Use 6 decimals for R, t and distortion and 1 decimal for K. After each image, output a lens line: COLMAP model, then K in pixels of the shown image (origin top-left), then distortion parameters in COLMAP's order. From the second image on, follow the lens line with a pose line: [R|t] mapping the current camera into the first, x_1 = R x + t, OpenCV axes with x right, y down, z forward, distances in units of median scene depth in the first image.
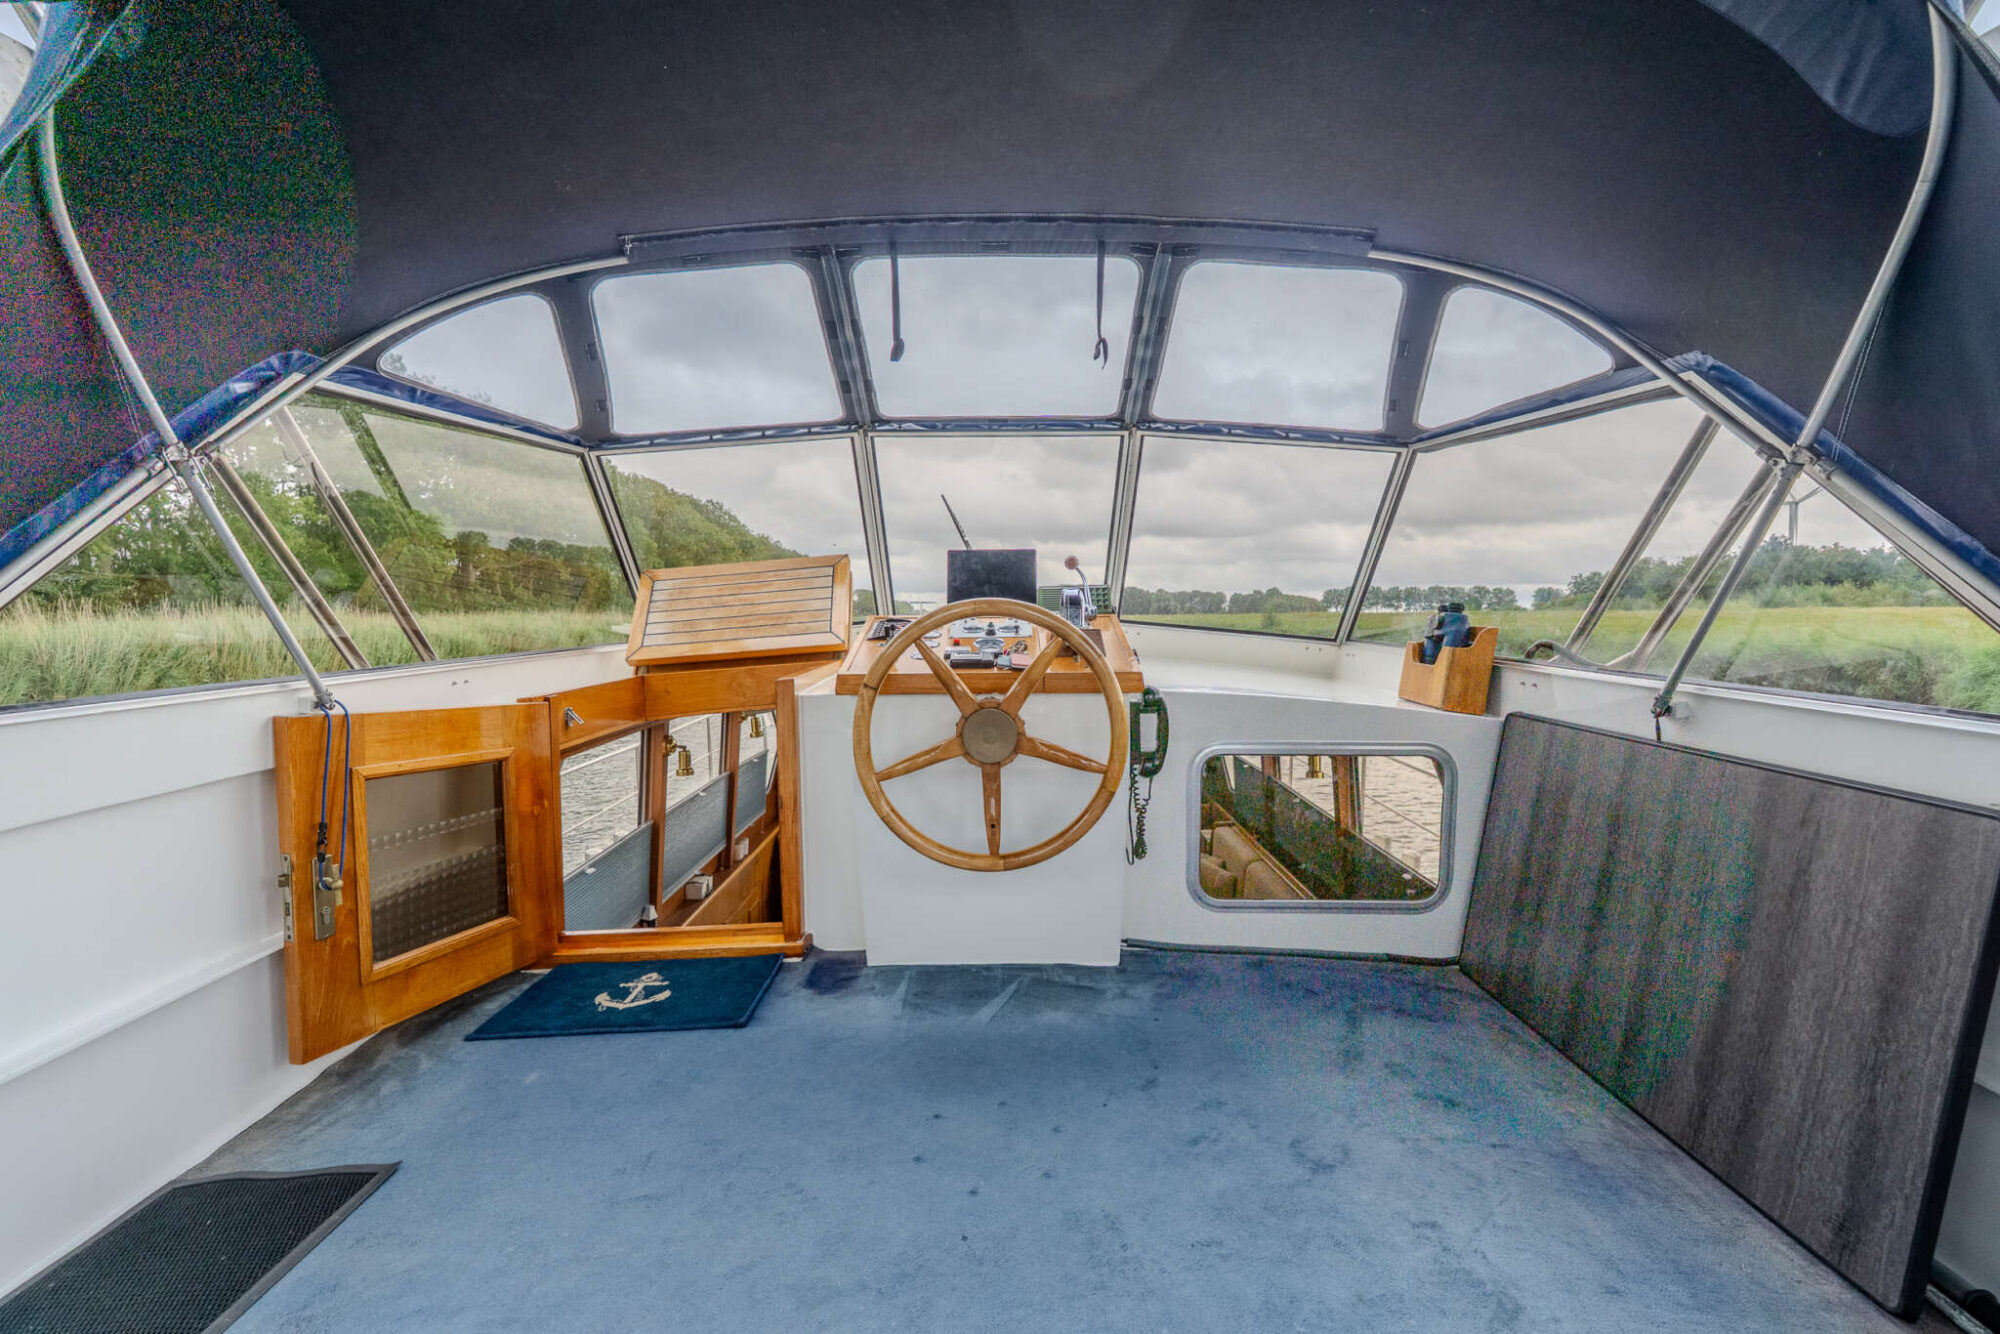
lens RADIAL K [[856.6, 0, 993.7], [0, 856.6, 654.0], [0, 0, 1]] dist [-0.003032, -0.000287]
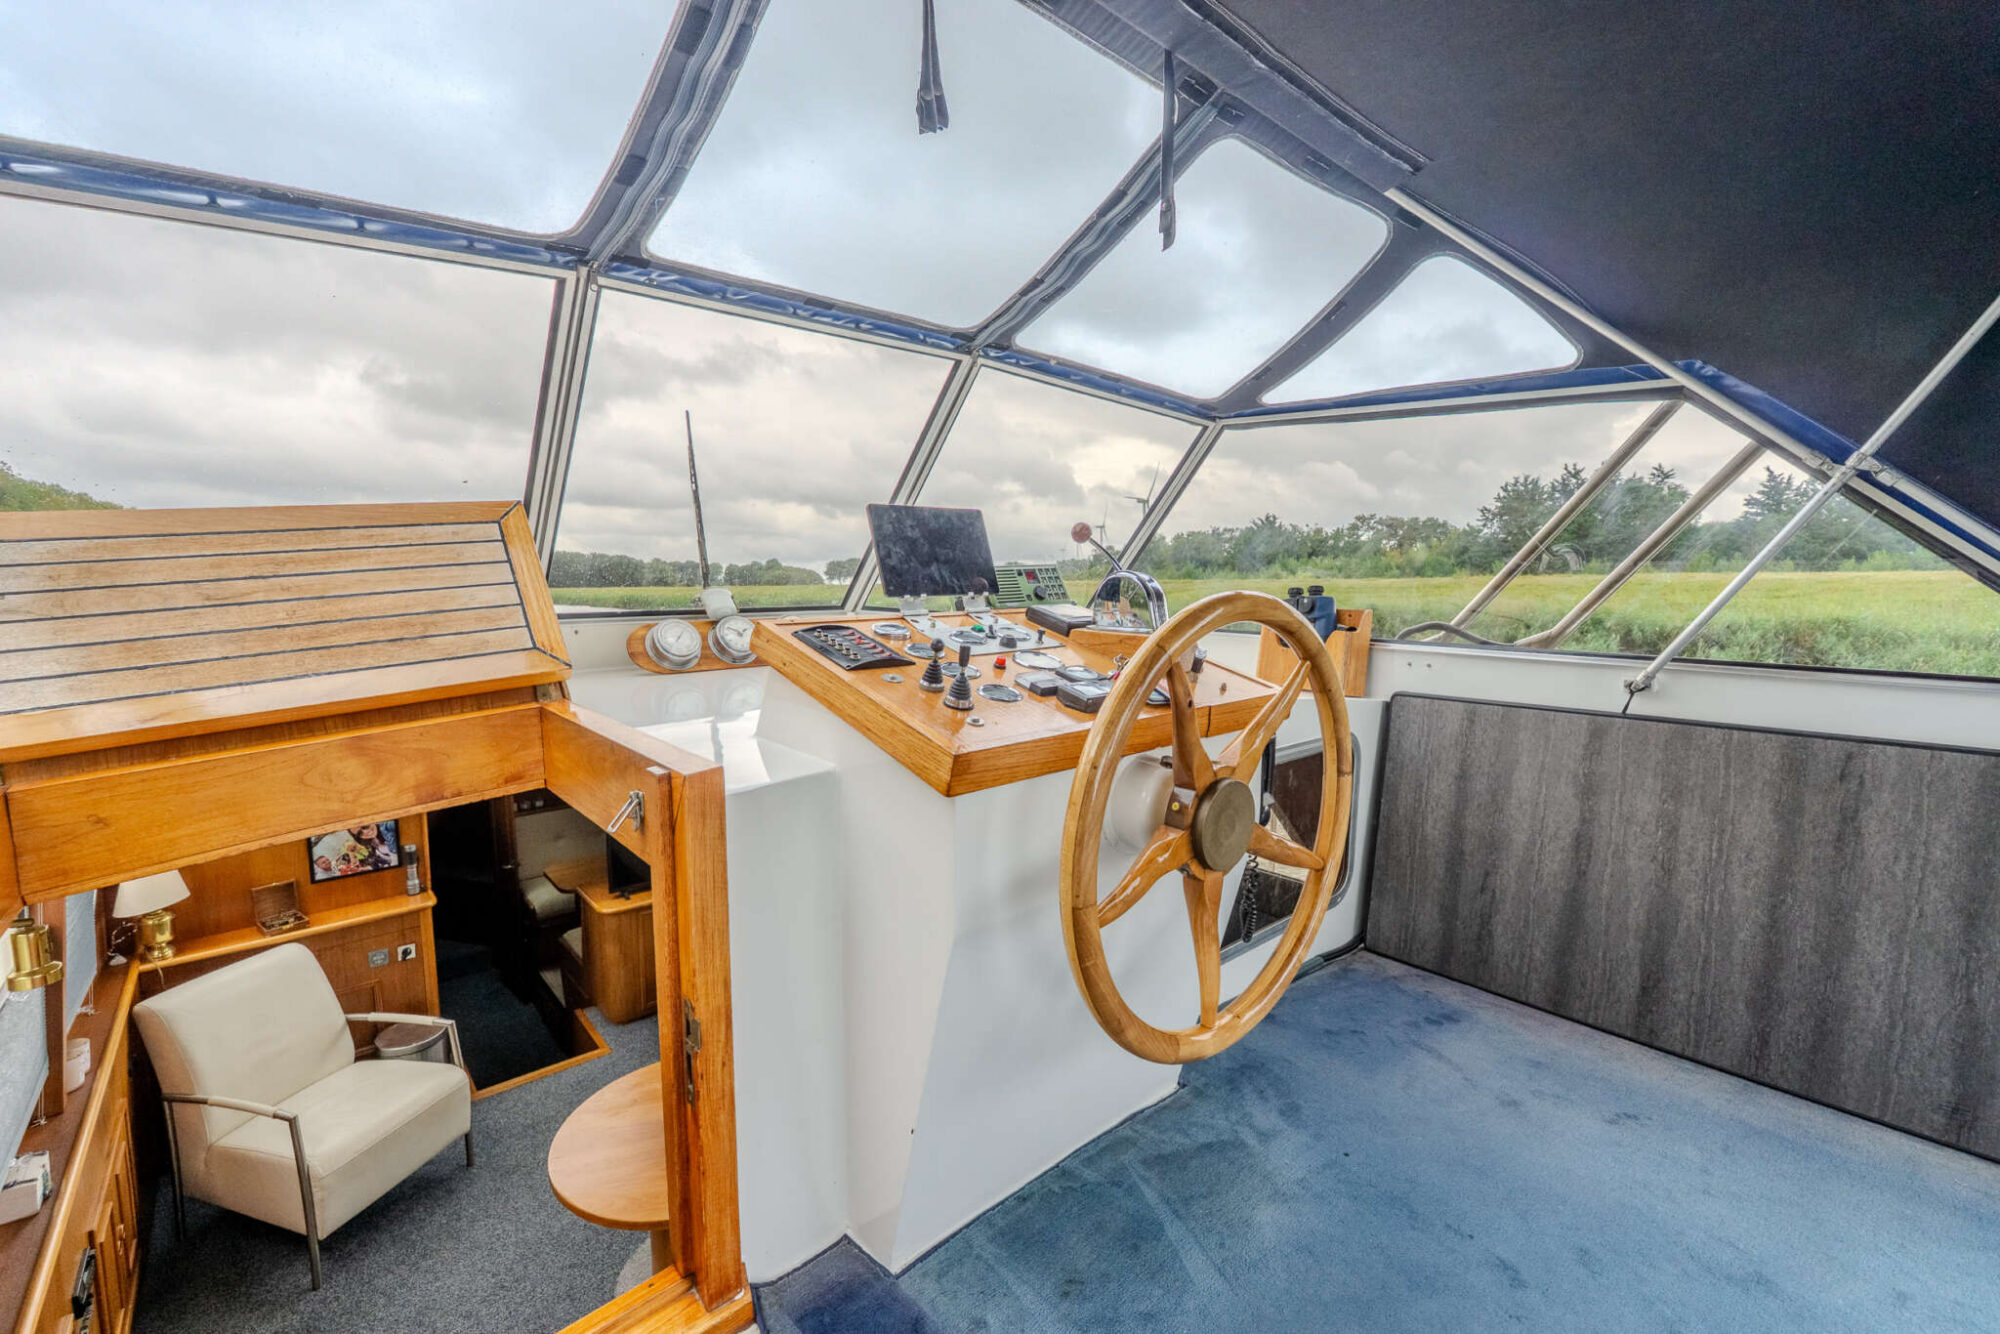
lens RADIAL K [[836.6, 0, 995.6], [0, 836.6, 654.4], [0, 0, 1]] dist [-0.003993, -0.000236]
pose [[0.748868, -0.064085, 0.659613, -0.477193], [0.040222, 0.997874, 0.051285, -0.055282], [-0.661497, -0.011875, 0.749854, 0.645750]]
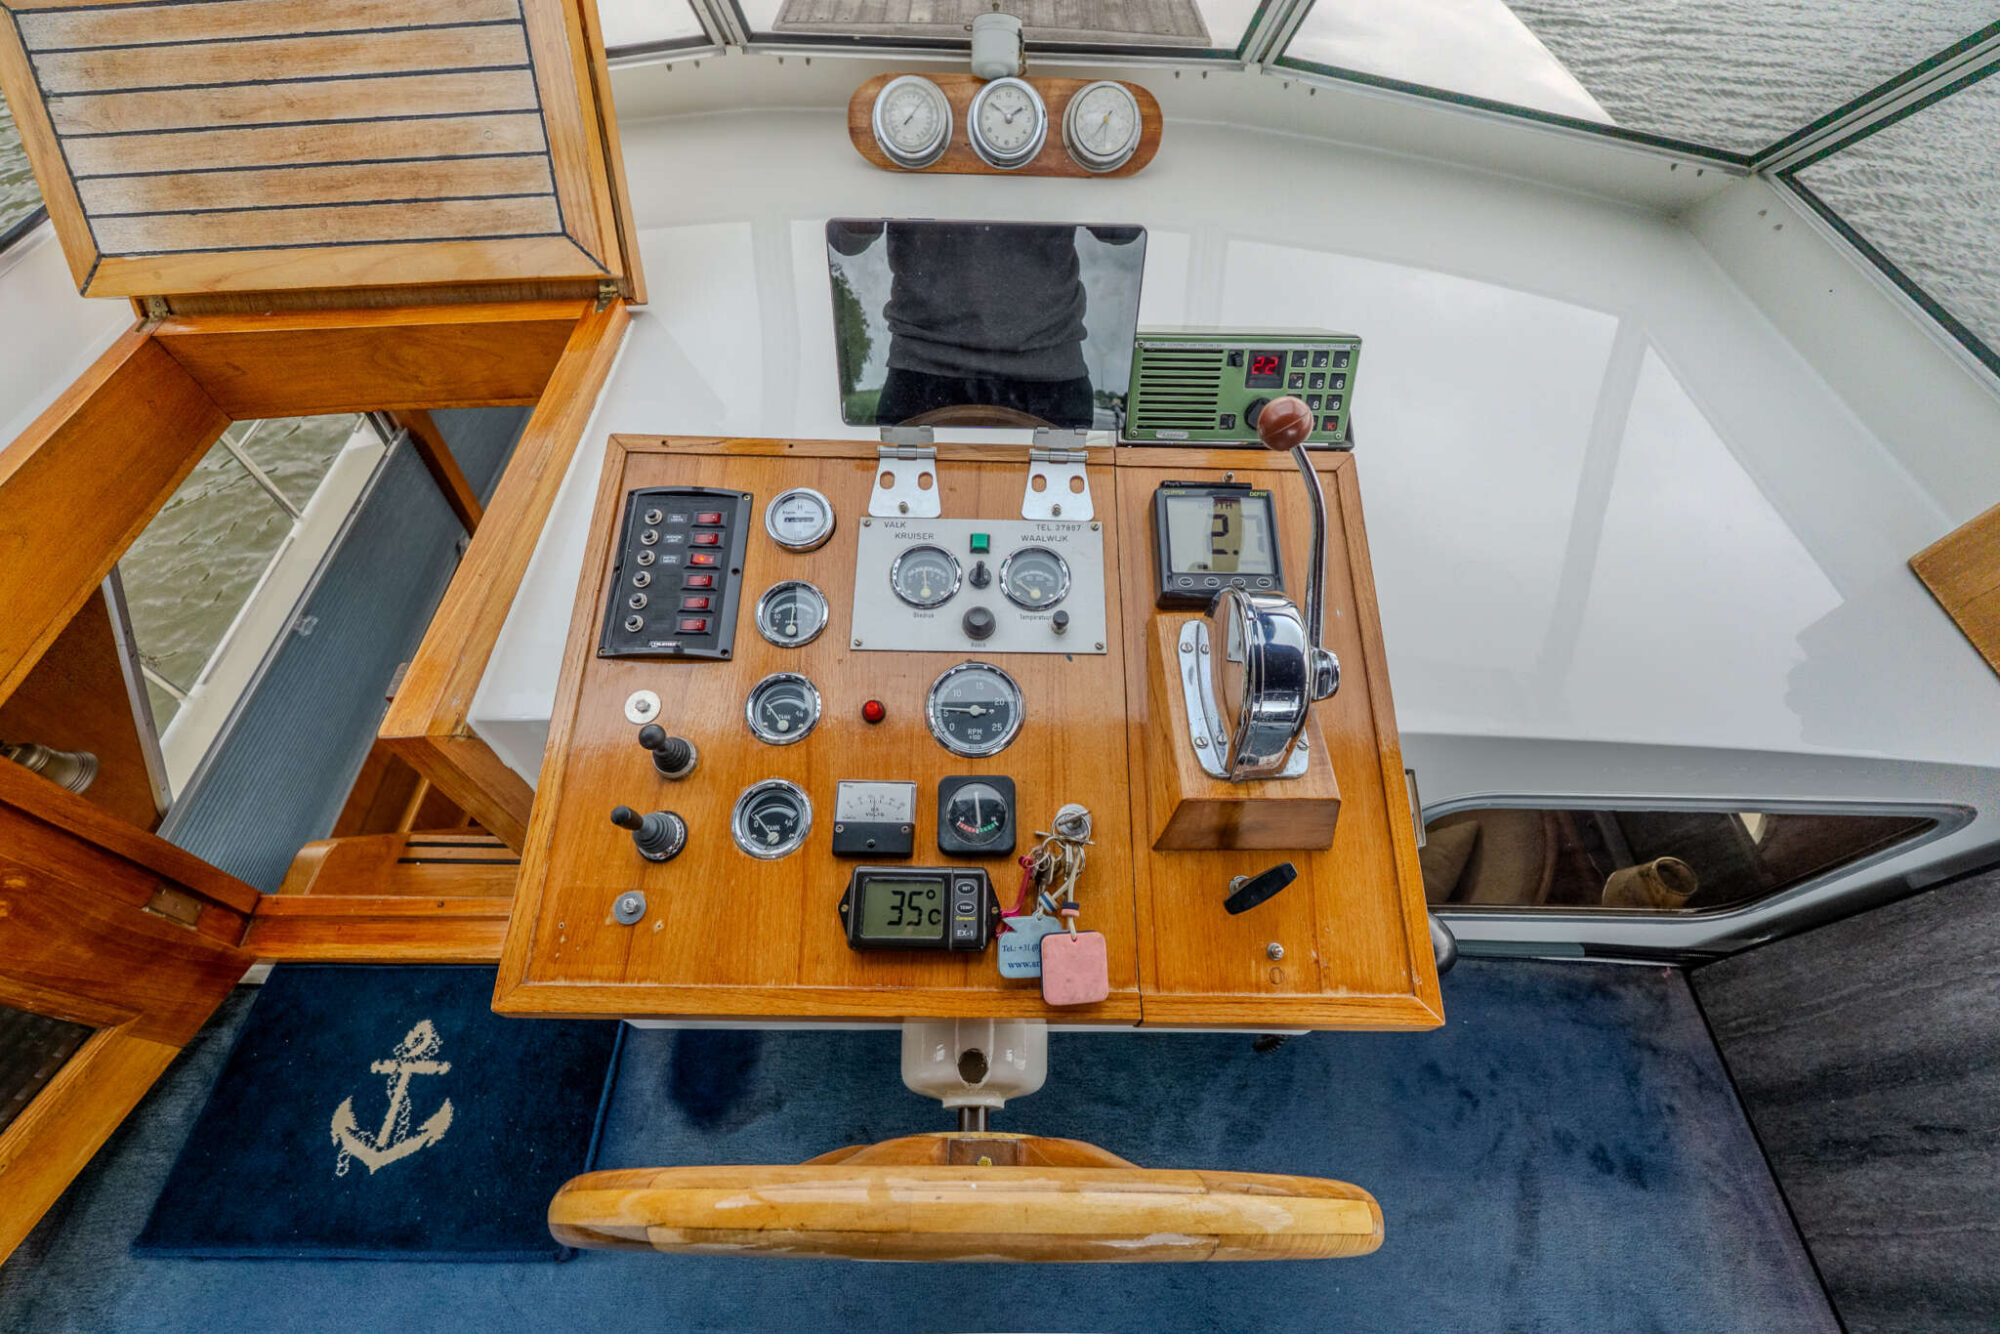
lens RADIAL K [[836.6, 0, 995.6], [0, 836.6, 654.4], [0, 0, 1]] dist [-0.003993, -0.000236]
pose [[0.999502, 0.014391, 0.028087, -0.006730], [-0.030898, 0.627389, 0.778093, -0.309244], [-0.006424, -0.778573, 0.627521, 0.923483]]
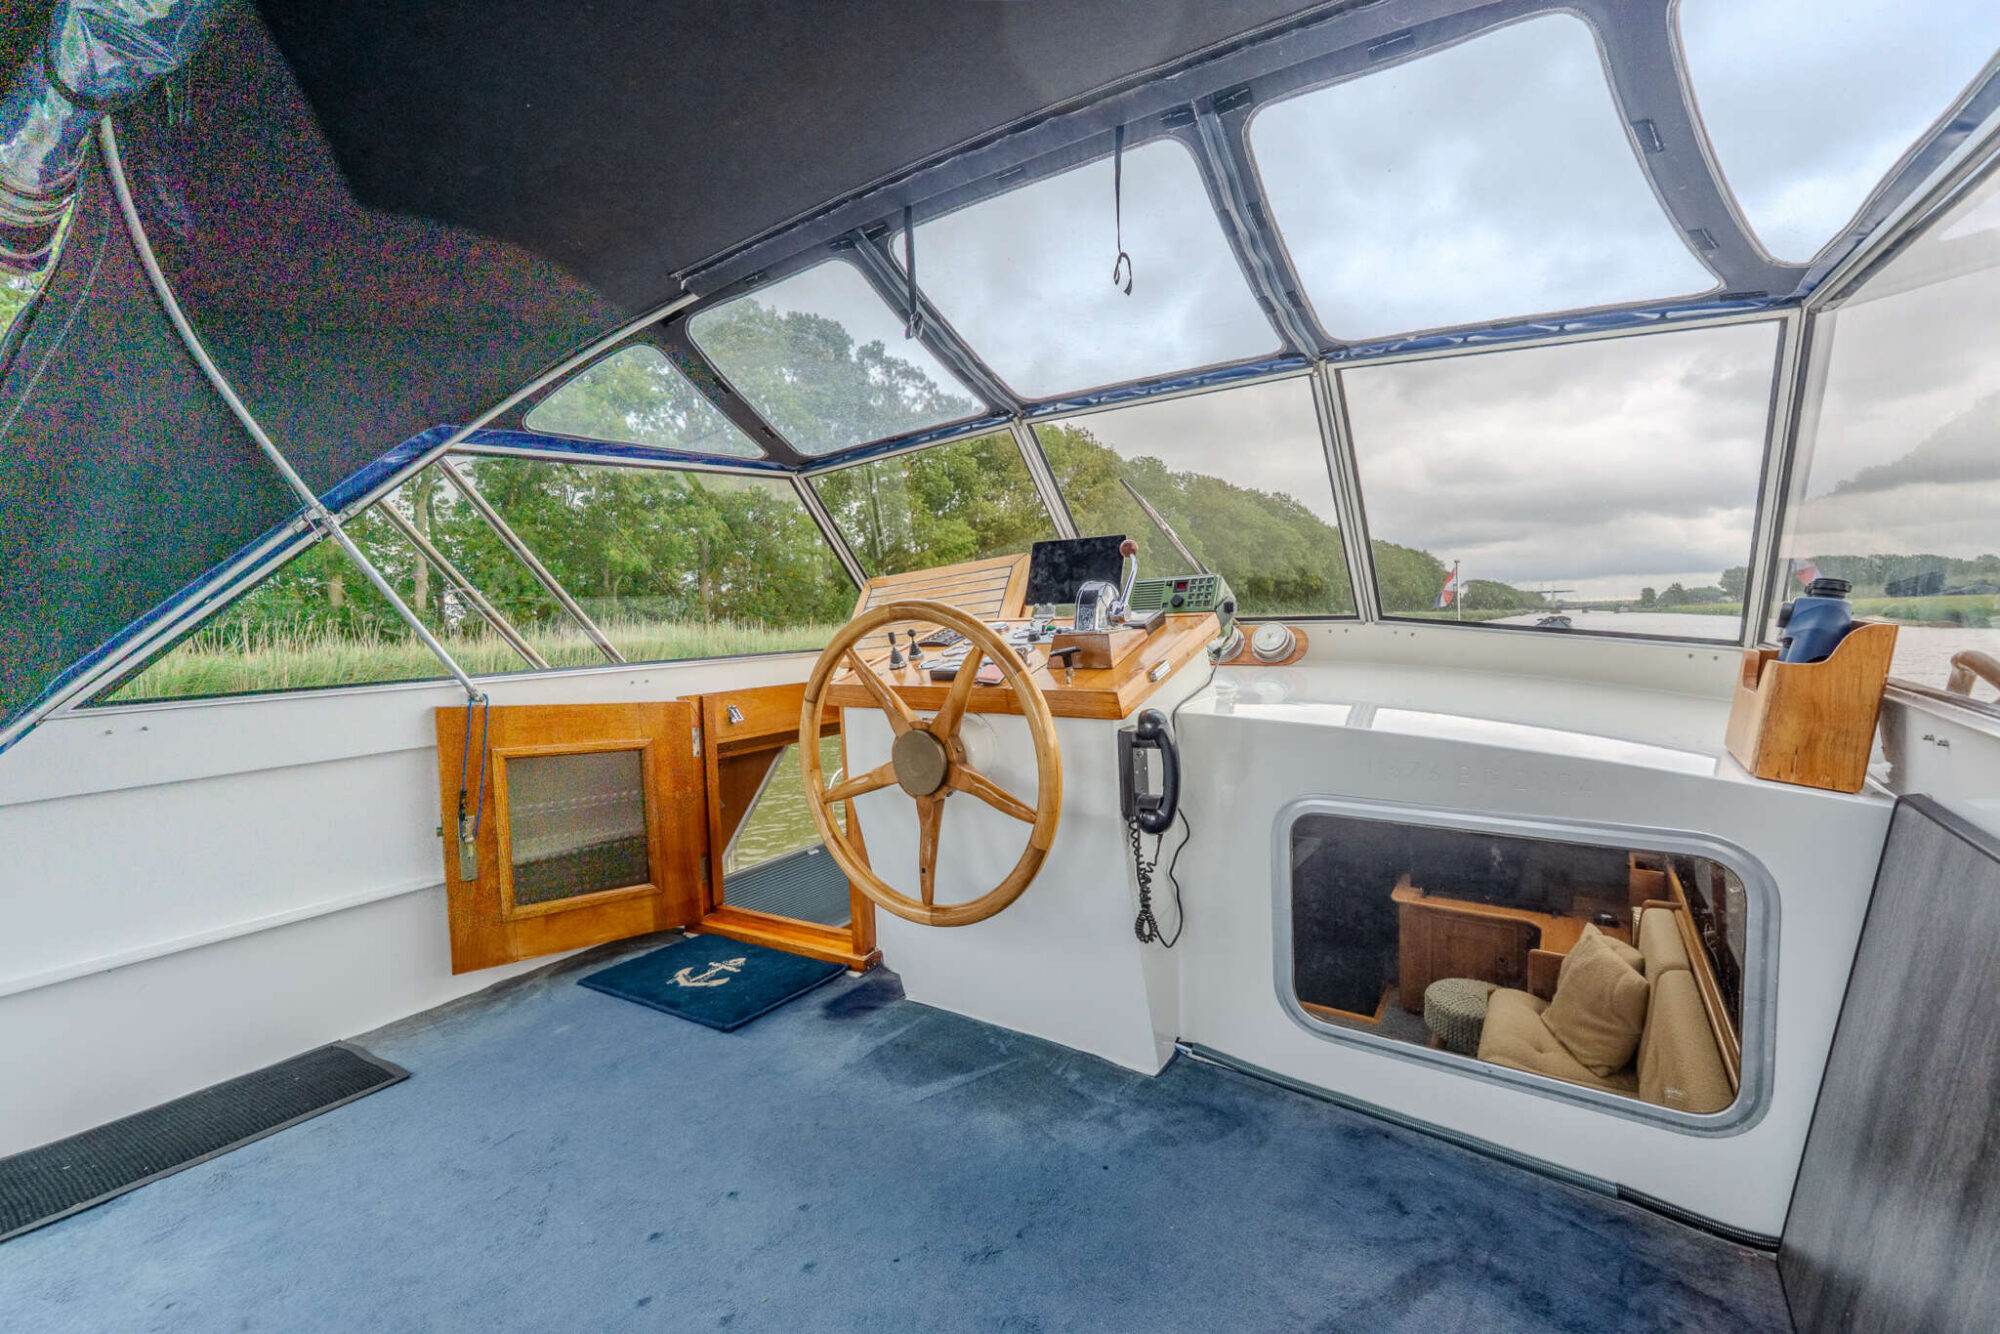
lens RADIAL K [[836.6, 0, 995.6], [0, 836.6, 654.4], [0, 0, 1]] dist [-0.003993, -0.000236]
pose [[0.831523, 0.007198, -0.555443, 0.492289], [-0.005336, 0.999973, 0.004970, -0.014450], [0.555464, -0.001169, 0.831540, 0.344940]]
